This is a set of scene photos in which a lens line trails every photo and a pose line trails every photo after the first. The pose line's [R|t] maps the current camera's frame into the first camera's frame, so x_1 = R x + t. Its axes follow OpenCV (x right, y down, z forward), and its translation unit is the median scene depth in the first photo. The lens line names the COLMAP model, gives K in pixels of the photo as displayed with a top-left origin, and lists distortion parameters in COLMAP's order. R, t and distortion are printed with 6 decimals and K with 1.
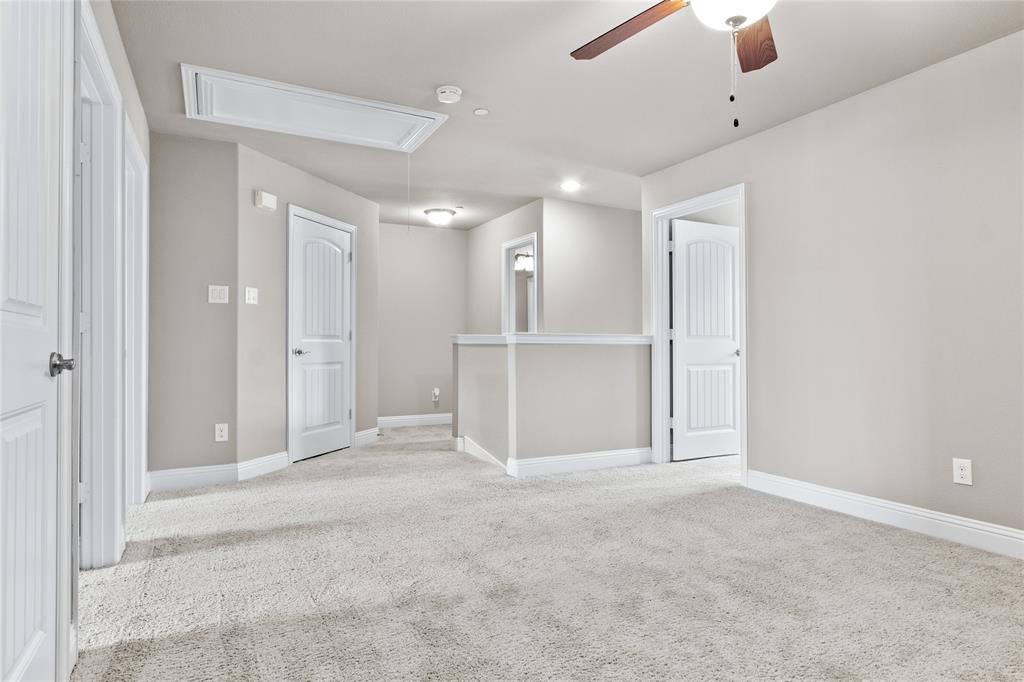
lens RADIAL K [[585.8, 0, 507.9], [0, 585.8, 341.0], [0, 0, 1]] dist [-0.005353, 0.007435]
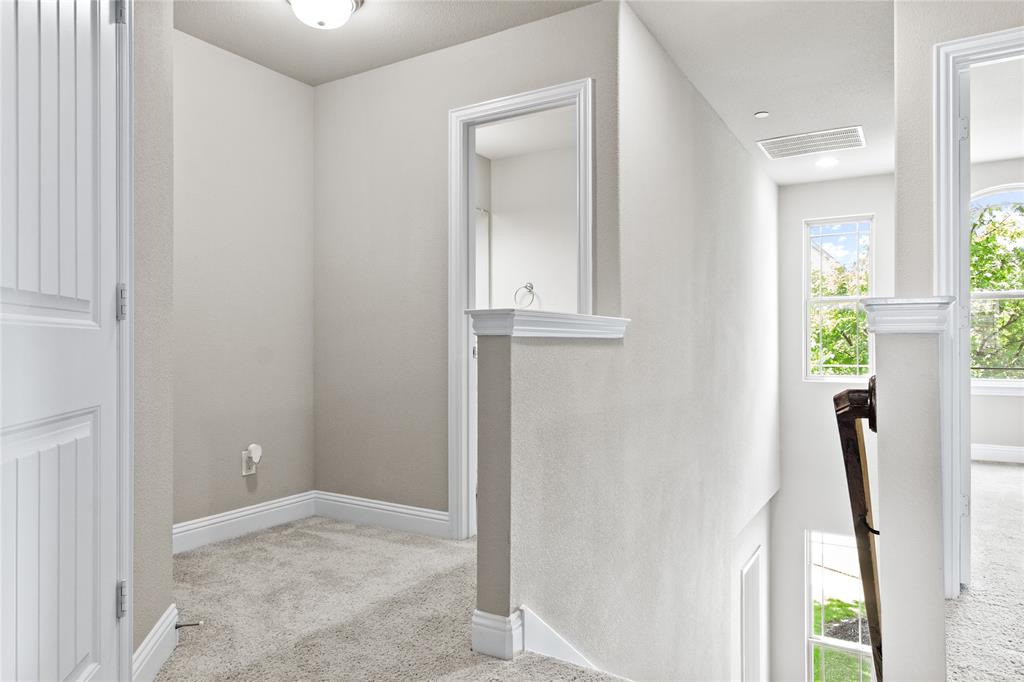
lens RADIAL K [[702.8, 0, 556.0], [0, 702.8, 338.1], [0, 0, 1]] dist [0.028998, -0.003614]
pose [[0.858965, 0.004477, 0.512015, -0.269905], [-0.006502, 0.999977, 0.002164, 0.004209], [-0.511993, -0.005188, 0.858974, 0.639671]]
